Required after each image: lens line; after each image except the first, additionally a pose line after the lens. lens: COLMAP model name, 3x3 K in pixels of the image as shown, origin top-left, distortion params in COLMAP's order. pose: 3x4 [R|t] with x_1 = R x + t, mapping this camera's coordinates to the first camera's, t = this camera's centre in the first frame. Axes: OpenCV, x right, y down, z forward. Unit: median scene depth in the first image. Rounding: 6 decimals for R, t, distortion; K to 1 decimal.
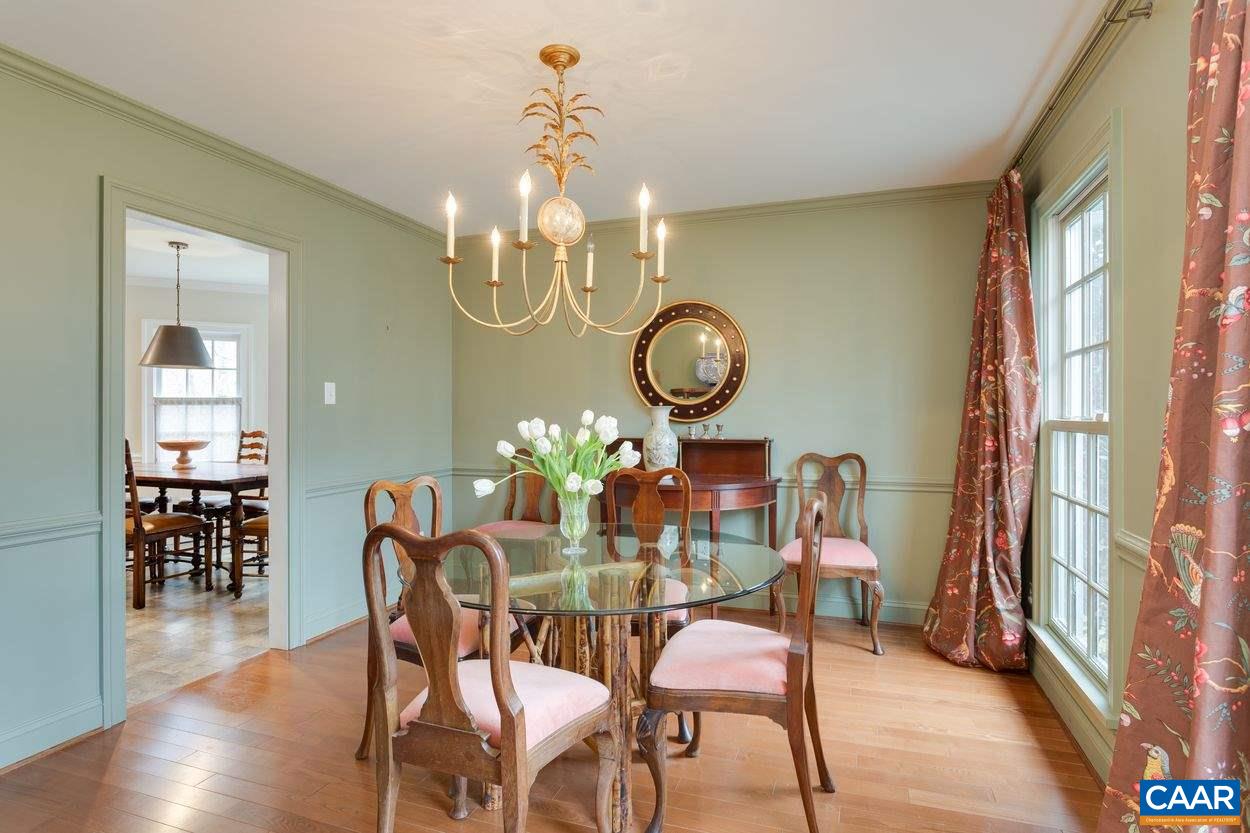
lens RADIAL K [[642.0, 0, 625.0], [0, 642.0, 416.5], [0, 0, 1]] dist [-0.001501, 0.000197]
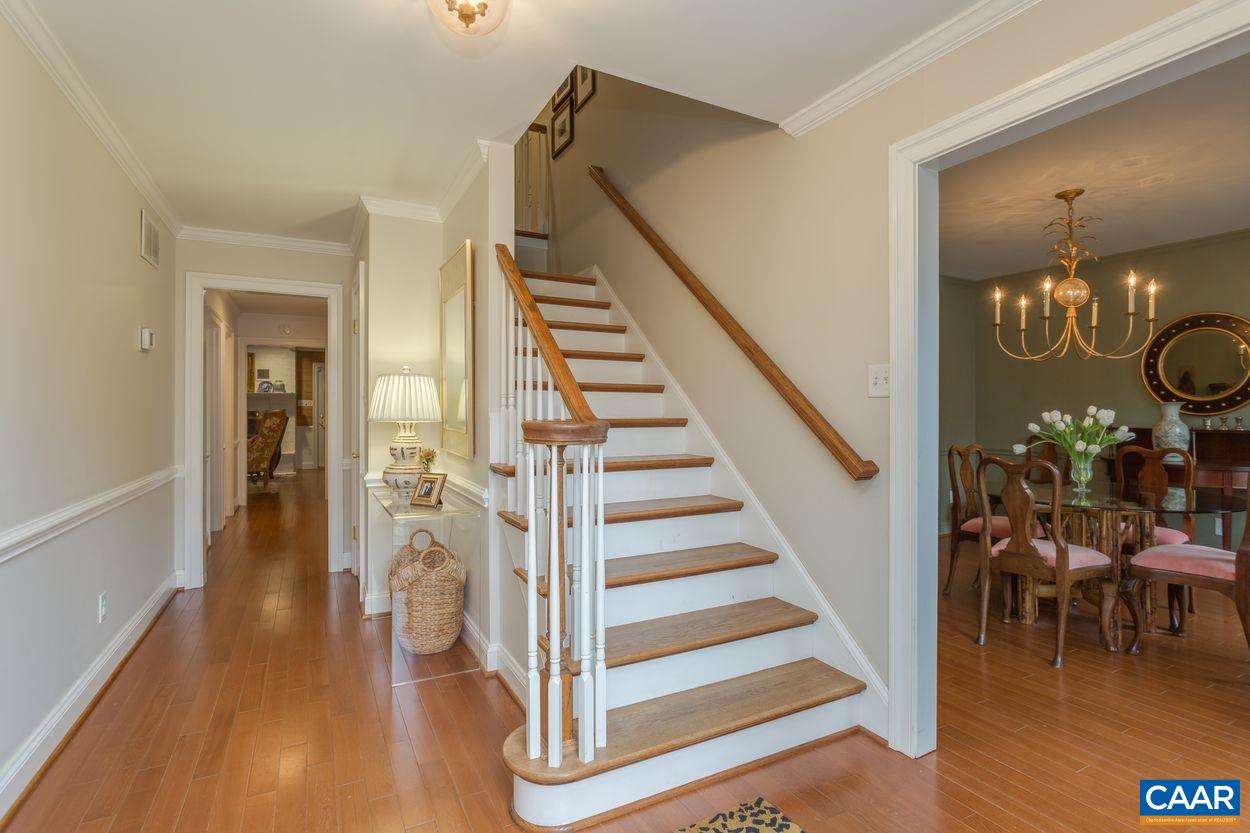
lens RADIAL K [[613.1, 0, 622.9], [0, 613.1, 407.7], [0, 0, 1]] dist [-0.013794, 0.000874]
pose [[0.740537, -0.002647, -0.672010, 0.097176], [-0.002760, 0.999972, -0.006980, 0.008675], [0.672010, 0.007024, 0.740509, -0.936796]]
